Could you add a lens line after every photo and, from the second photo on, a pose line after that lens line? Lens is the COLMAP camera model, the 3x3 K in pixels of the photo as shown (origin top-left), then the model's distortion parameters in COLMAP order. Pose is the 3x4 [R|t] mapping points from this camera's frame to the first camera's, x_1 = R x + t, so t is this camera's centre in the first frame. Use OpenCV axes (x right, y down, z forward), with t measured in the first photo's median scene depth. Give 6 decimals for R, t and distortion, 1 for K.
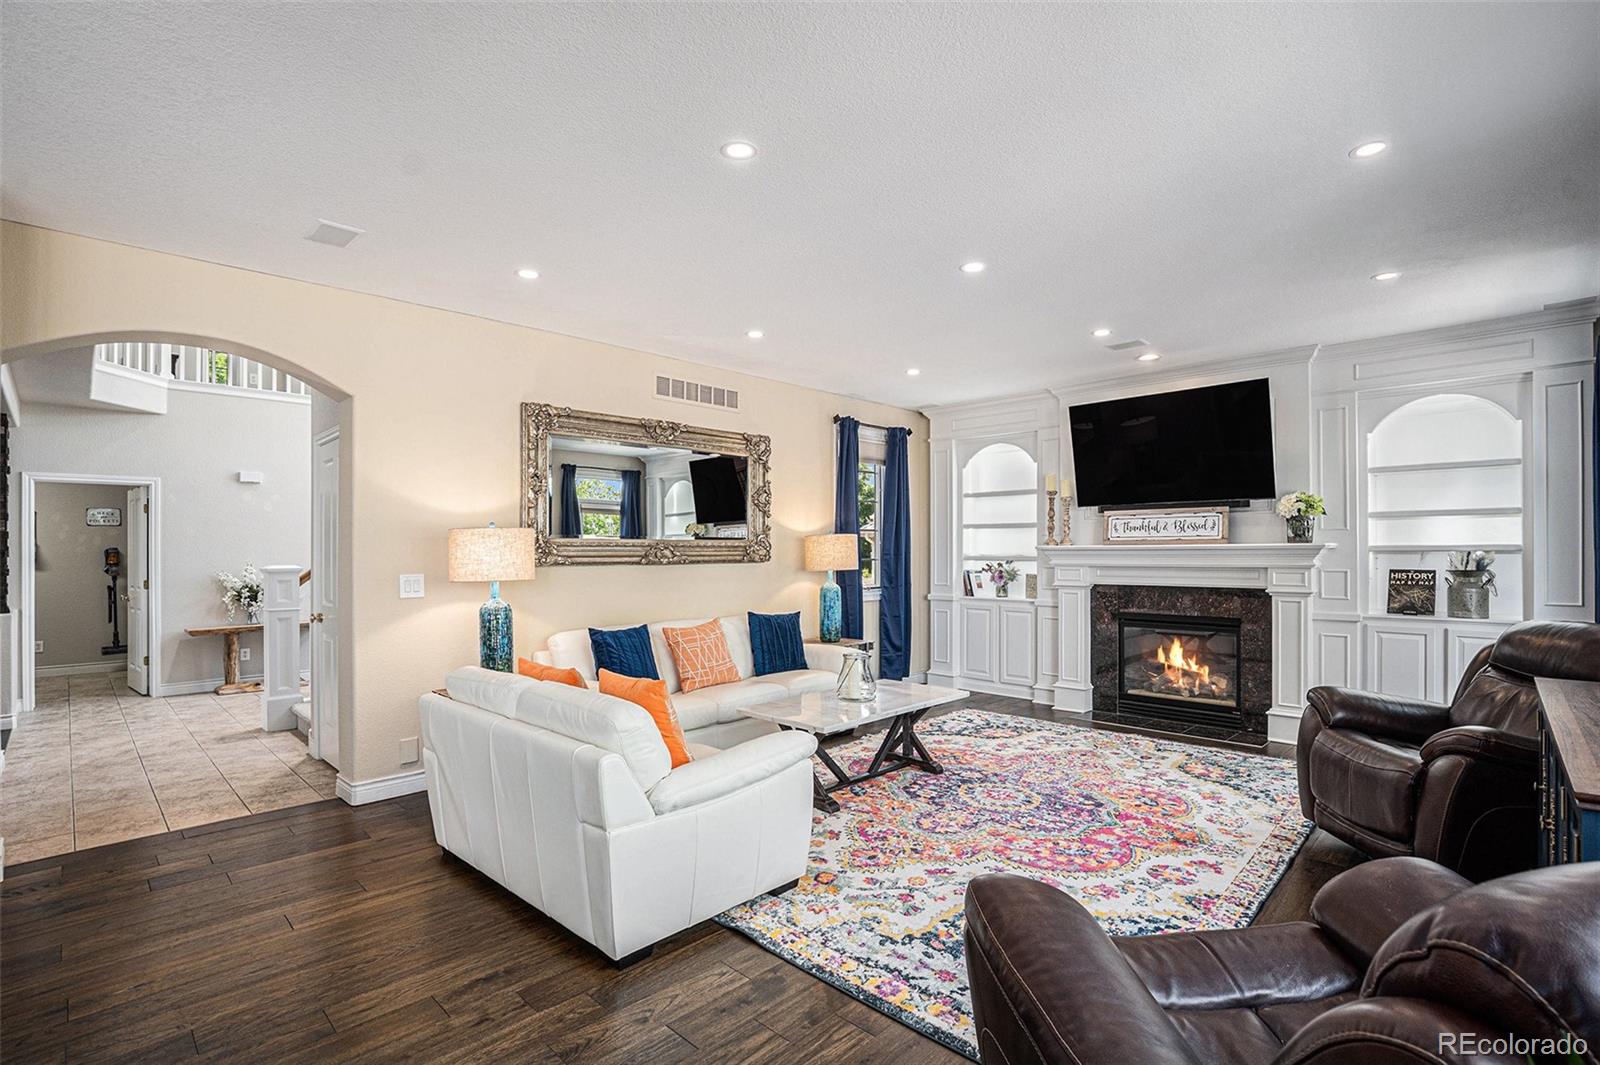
lens RADIAL K [[749.6, 0, 801.0], [0, 749.6, 547.6], [0, 0, 1]] dist [-0.039237, 0.009522]
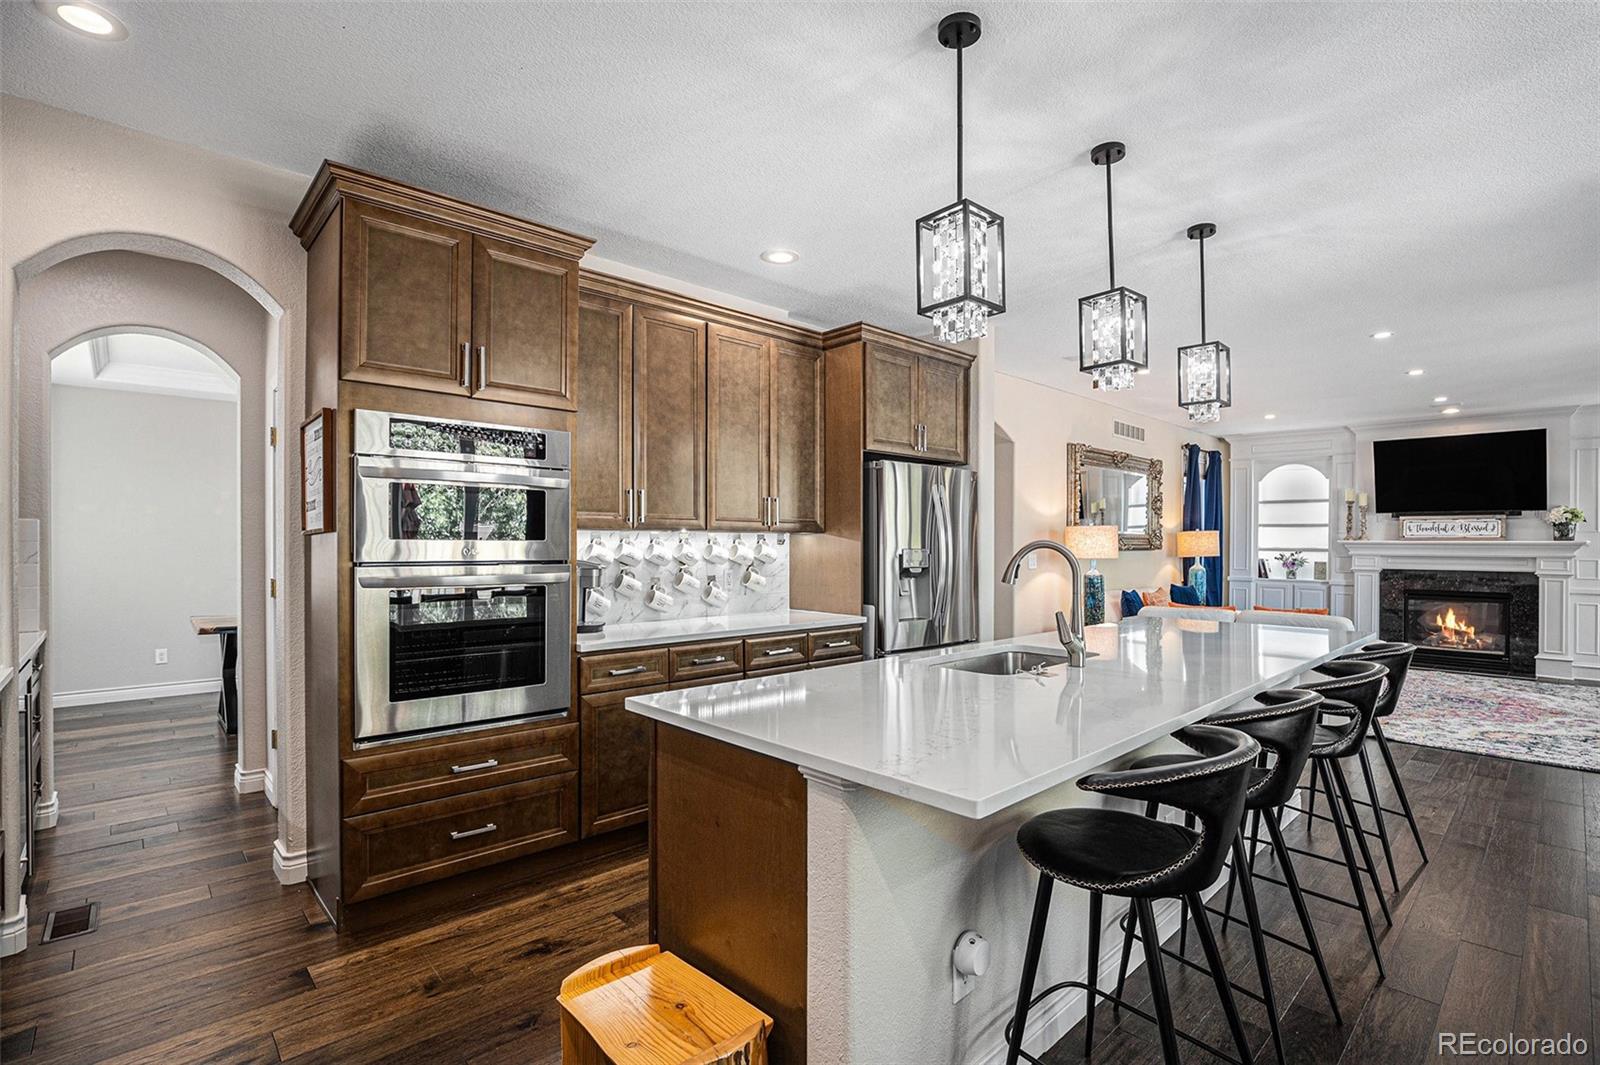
lens RADIAL K [[749.6, 0, 806.7], [0, 749.6, 542.7], [0, 0, 1]] dist [-0.039237, 0.009522]
pose [[0.999237, 0.011619, -0.037287, -0.766176], [-0.011488, 0.999927, 0.003719, 0.009370], [0.037328, -0.003288, 0.999298, -0.494738]]
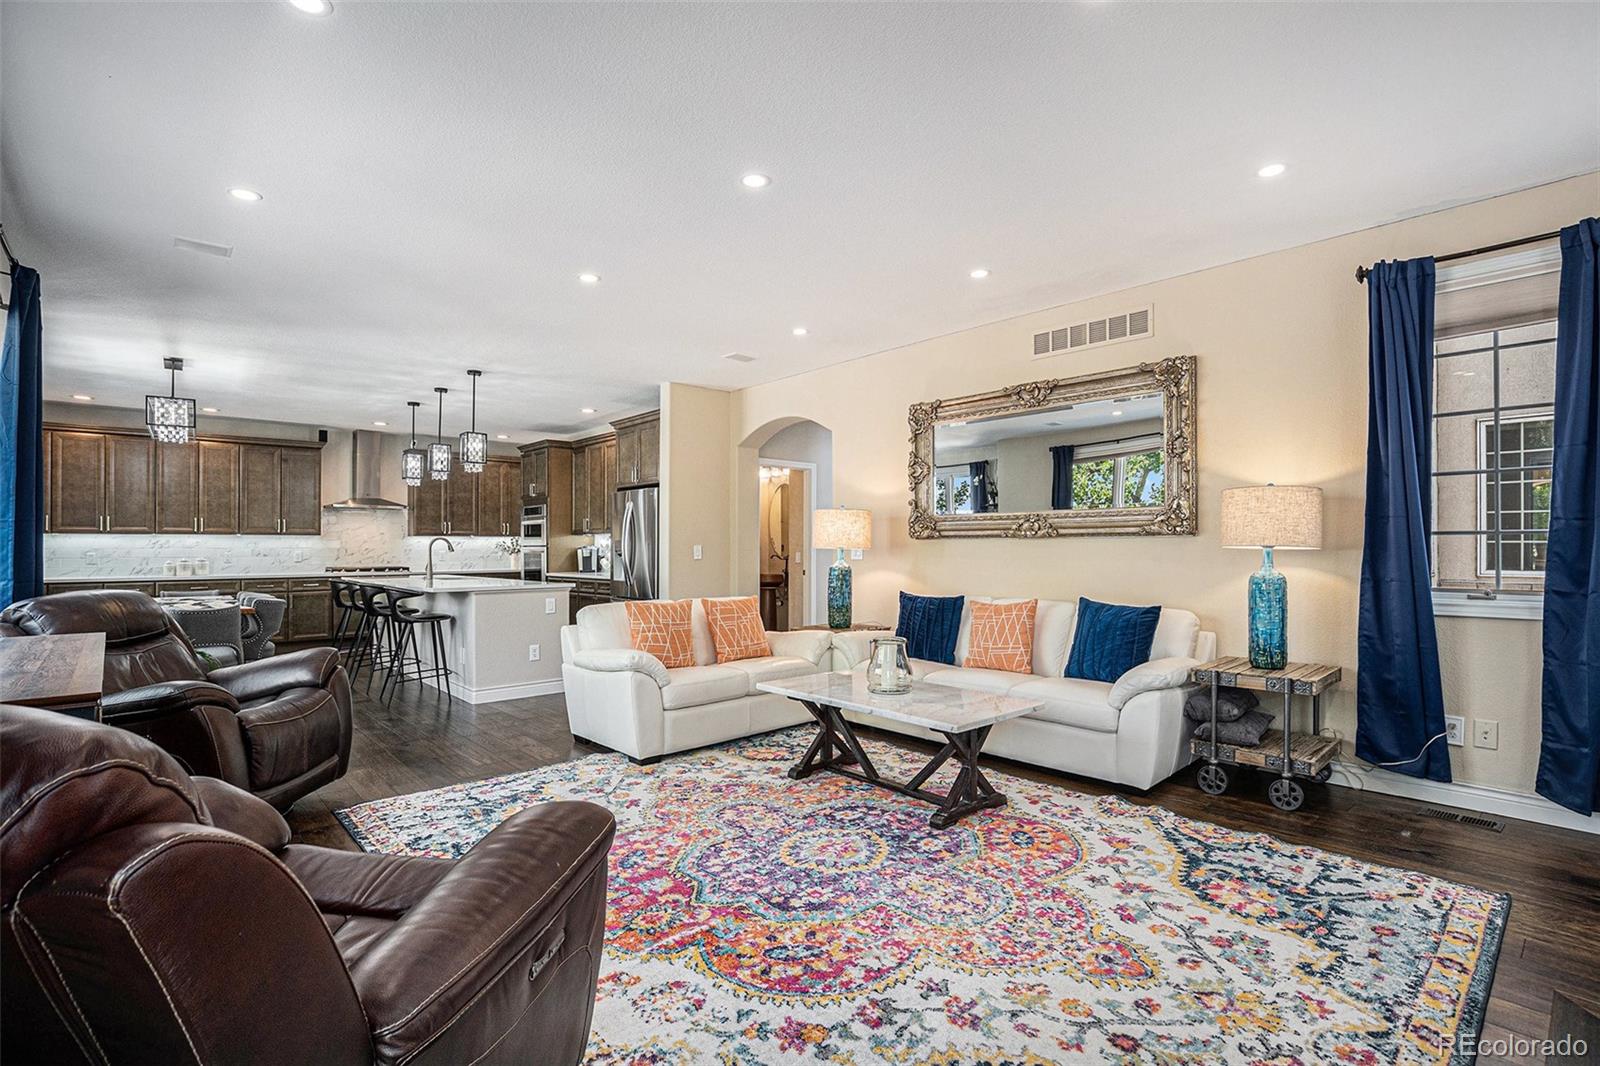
lens RADIAL K [[749.6, 0, 804.1], [0, 749.6, 545.3], [0, 0, 1]] dist [-0.039237, 0.009522]
pose [[-0.054815, 0.002566, -0.998493, 0.776676], [0.008756, 0.999959, 0.002089, 0.028093], [0.998458, -0.008629, -0.054835, 0.794456]]
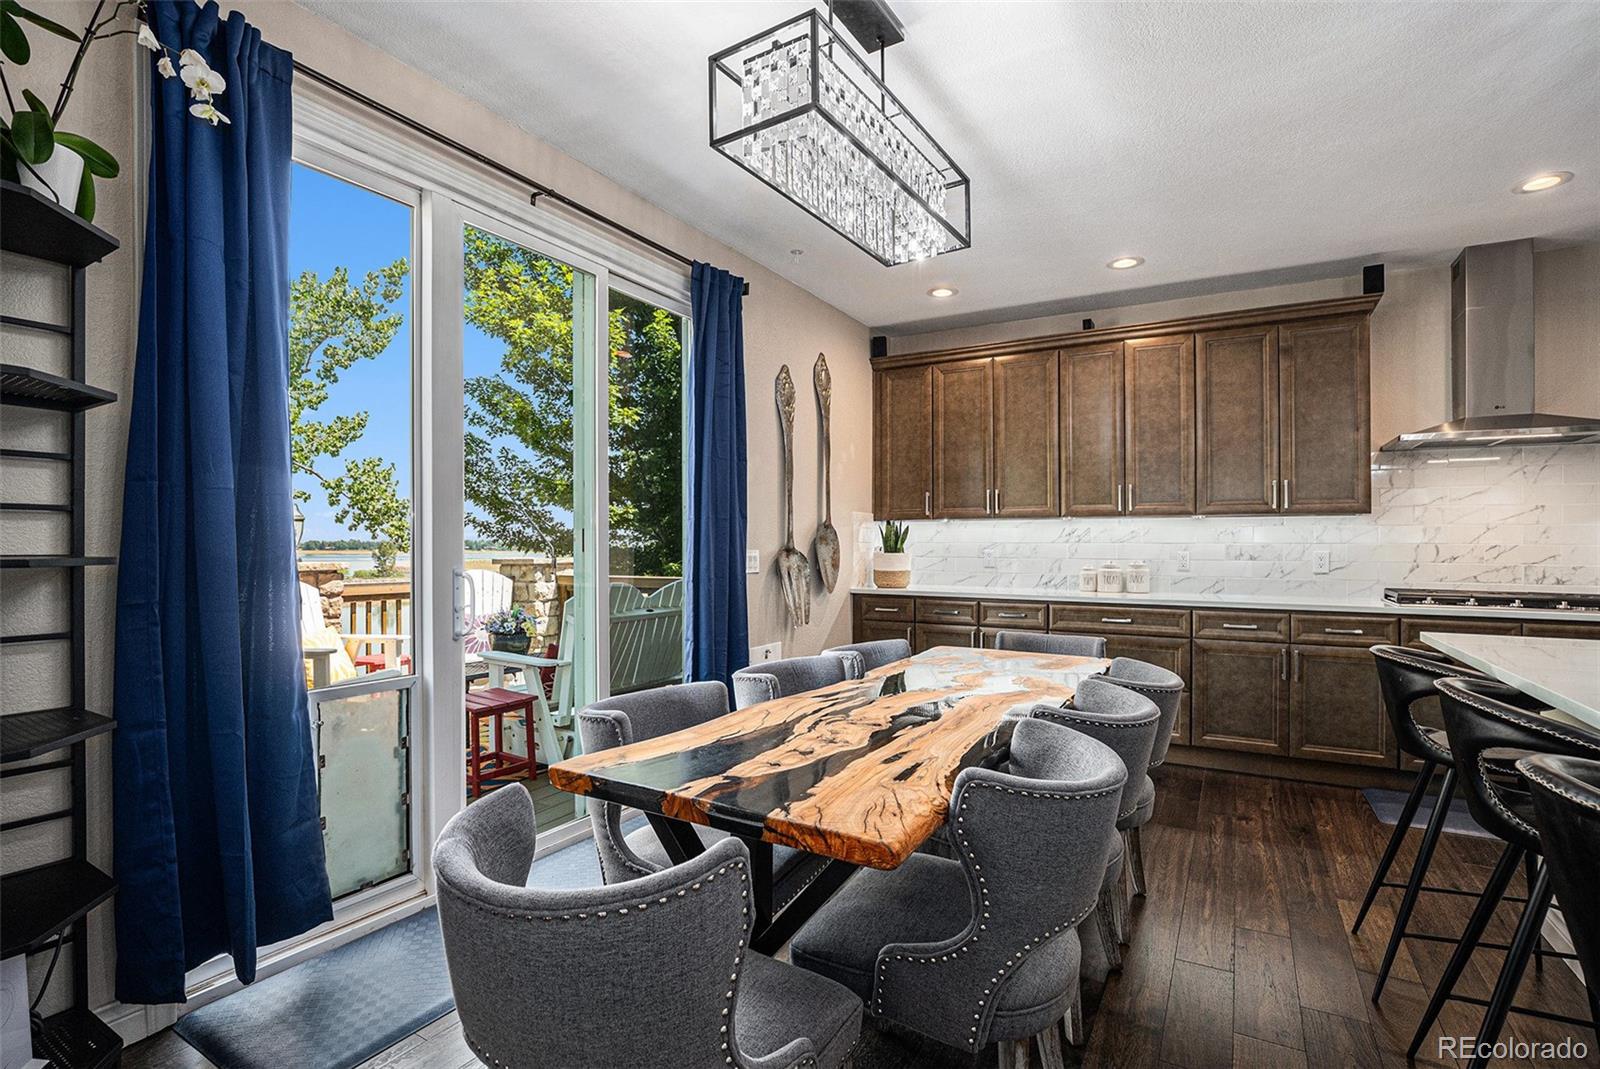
lens RADIAL K [[749.6, 0, 803.9], [0, 749.6, 542.1], [0, 0, 1]] dist [-0.039237, 0.009522]
pose [[-0.967500, 0.001821, -0.252864, -0.201302], [0.004612, 0.999935, -0.010446, 0.032532], [0.252829, -0.011273, -0.967445, 0.102465]]
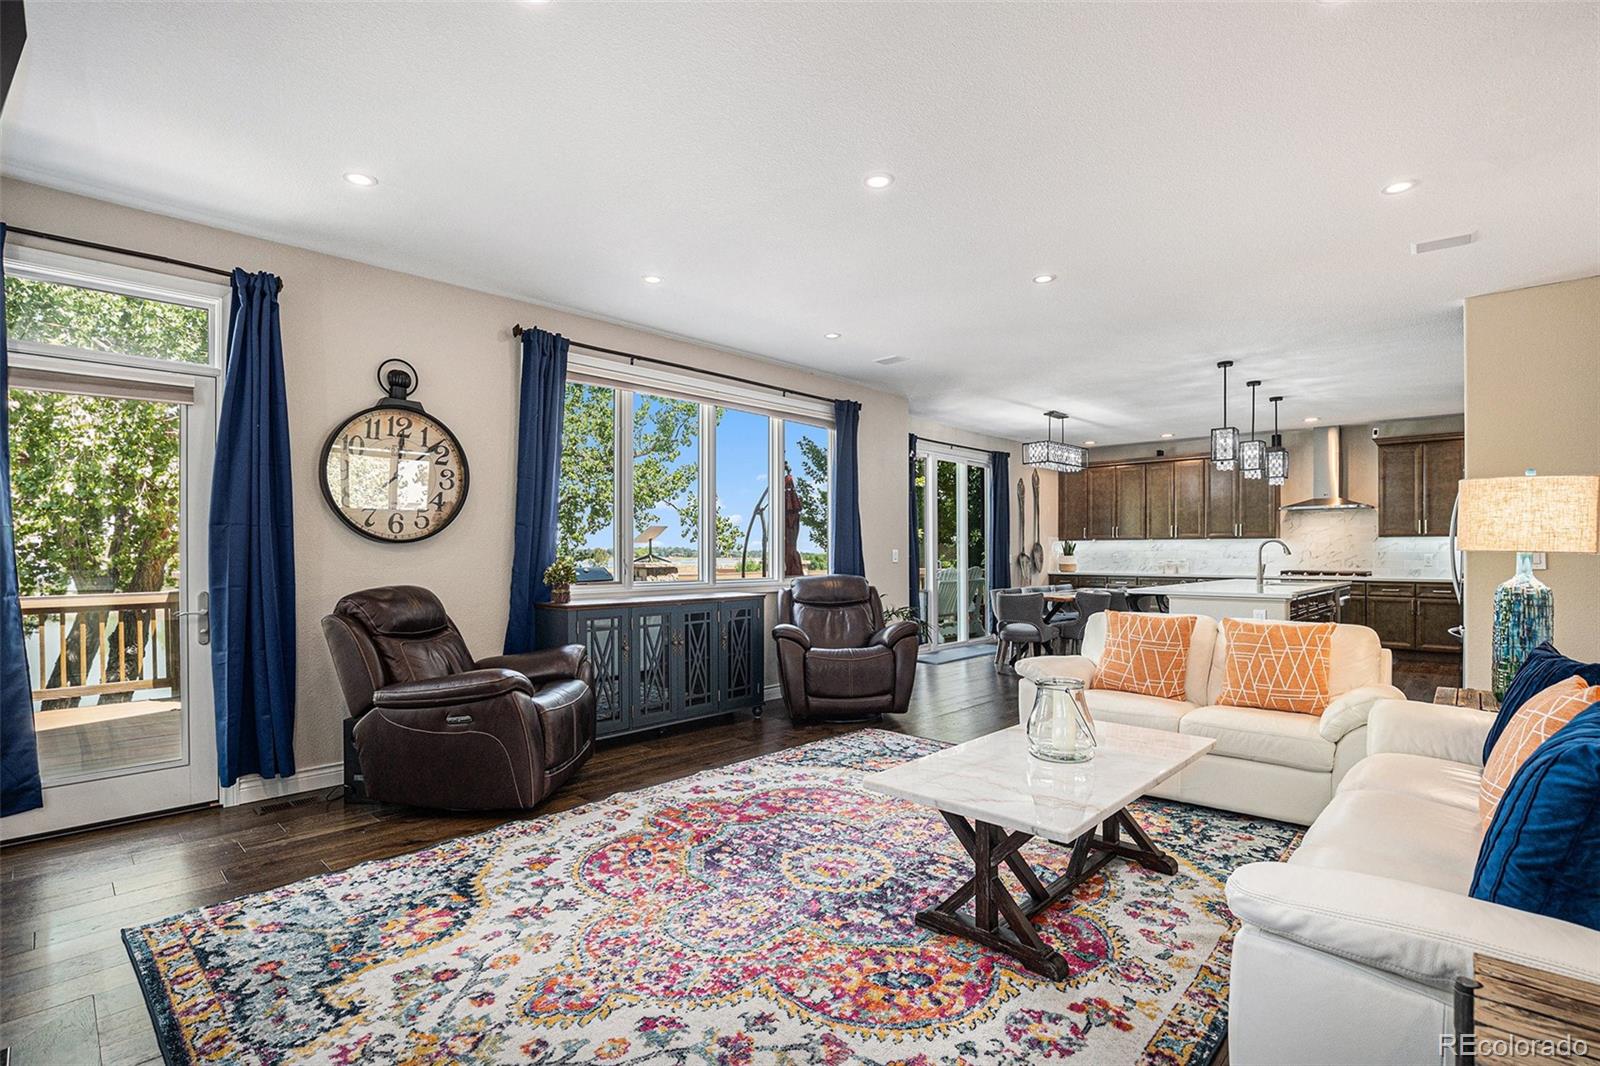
lens RADIAL K [[749.6, 0, 815.0], [0, 749.6, 555.6], [0, 0, 1]] dist [-0.039237, 0.009522]
pose [[-0.999504, 0.006741, -0.030768, 0.239875], [0.006794, 0.999976, -0.001632, 0.035468], [0.030756, -0.001841, -0.999525, 1.326901]]
